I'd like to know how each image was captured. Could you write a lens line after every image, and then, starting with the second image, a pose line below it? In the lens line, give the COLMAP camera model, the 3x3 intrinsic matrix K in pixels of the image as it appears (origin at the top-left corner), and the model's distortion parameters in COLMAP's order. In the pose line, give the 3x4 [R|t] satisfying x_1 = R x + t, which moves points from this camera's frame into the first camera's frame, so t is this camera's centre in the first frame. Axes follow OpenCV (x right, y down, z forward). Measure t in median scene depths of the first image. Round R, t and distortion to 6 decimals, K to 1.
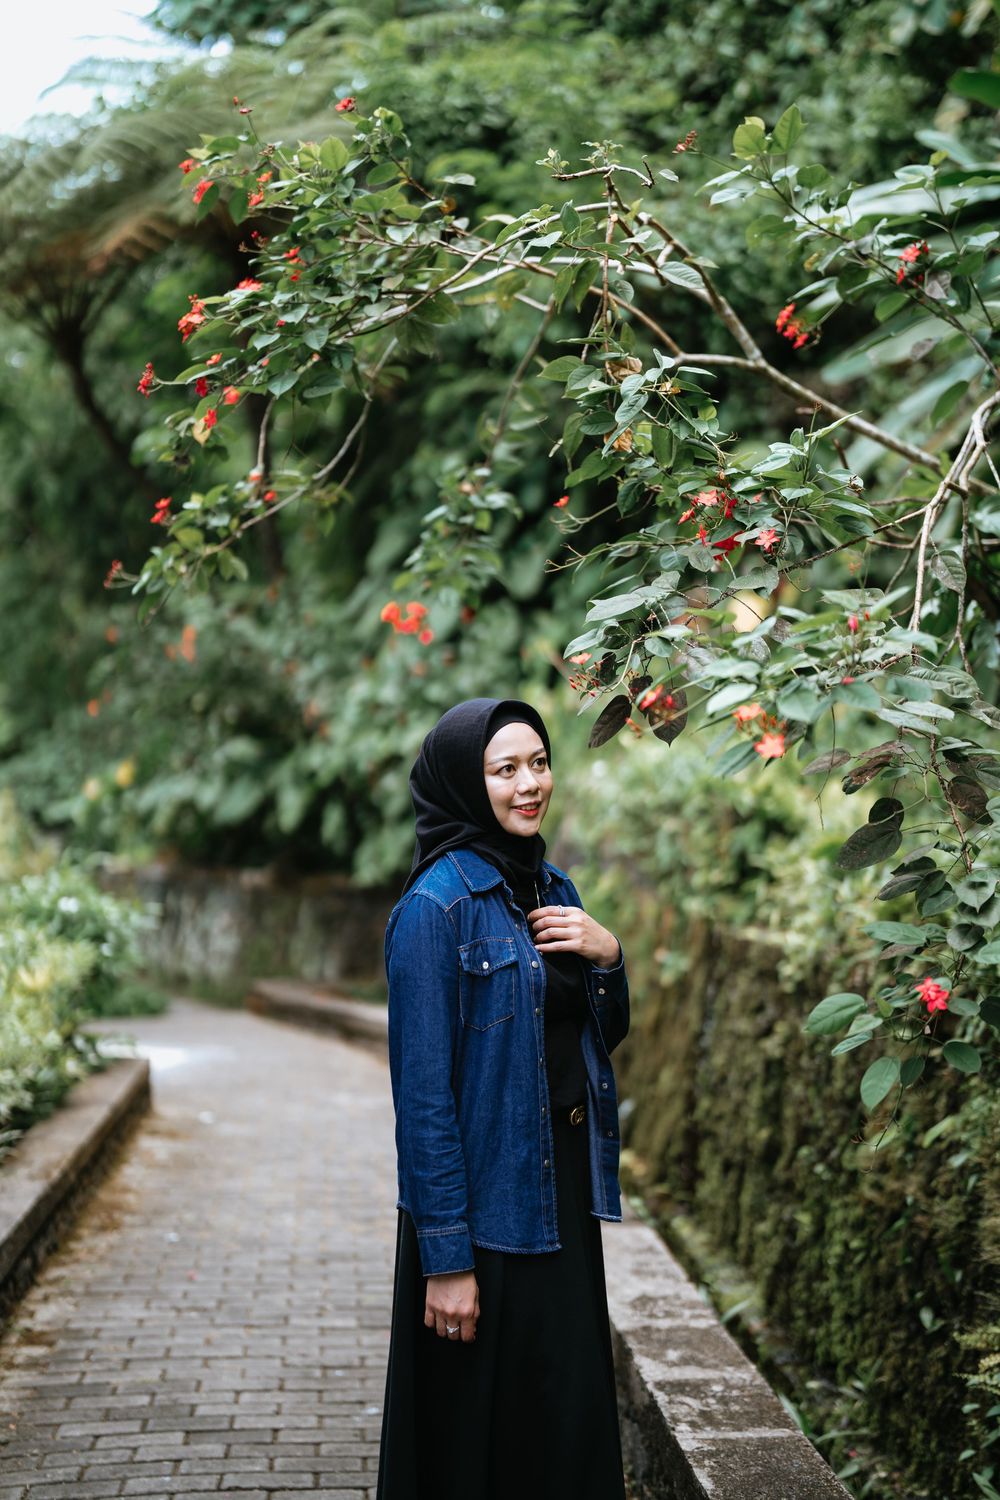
lens RADIAL K [[2063.4, 0, 479.9], [0, 2063.4, 756.3], [0, 0, 1]] dist [-0.148158, 1.015636]
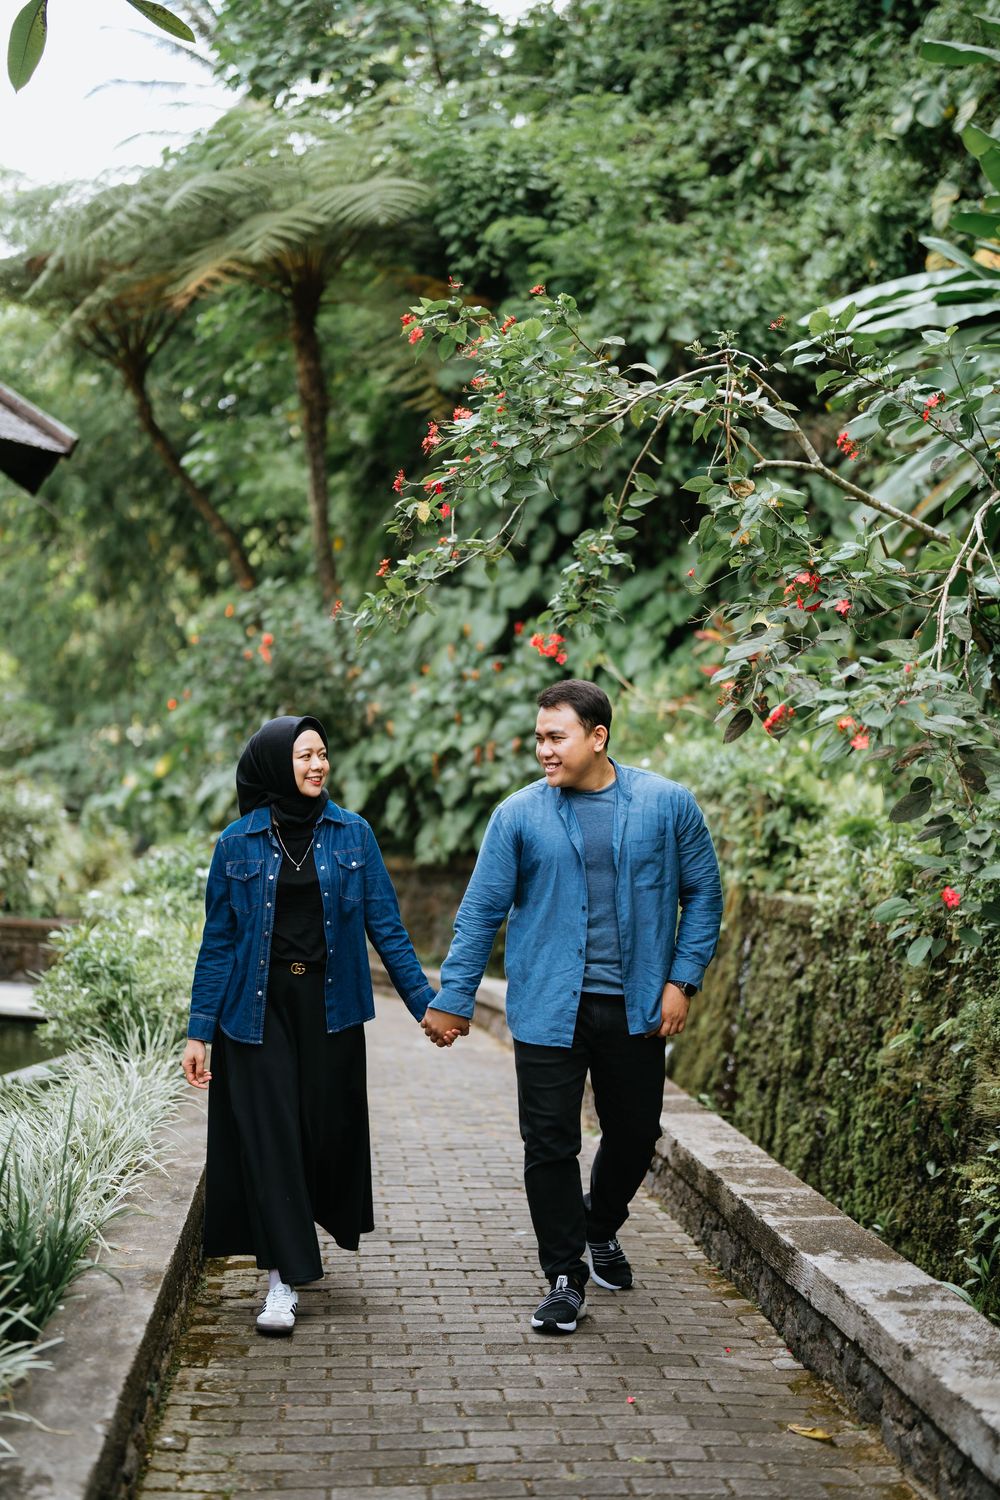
lens RADIAL K [[2063.4, 0, 479.9], [0, 2063.4, 756.3], [0, 0, 1]] dist [-0.148158, 1.015636]
pose [[0.999906, 0.009096, 0.010277, -0.080951], [-0.009102, 0.999958, 0.000558, 0.003869], [-0.010271, -0.000651, 0.999947, -0.292692]]
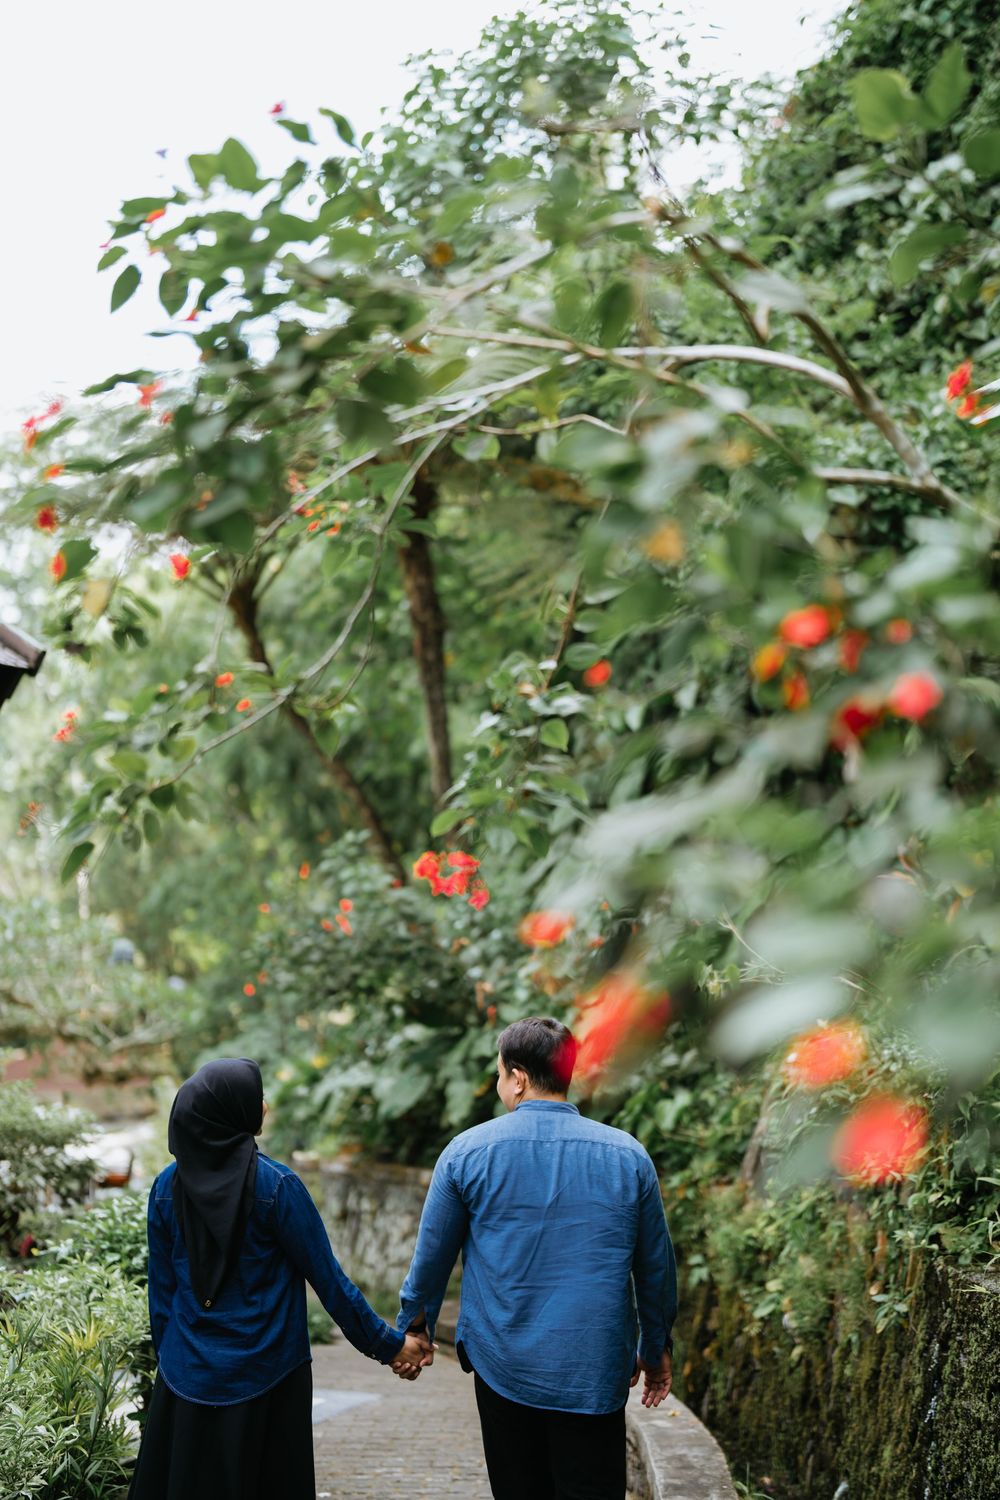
lens RADIAL K [[2063.4, 0, 479.9], [0, 2063.4, 756.3], [0, 0, 1]] dist [-0.148158, 1.015636]
pose [[0.993352, -0.030241, -0.111074, 0.046383], [0.015369, 0.991079, -0.132384, -0.010995], [0.114086, 0.129797, 0.984955, 0.247145]]
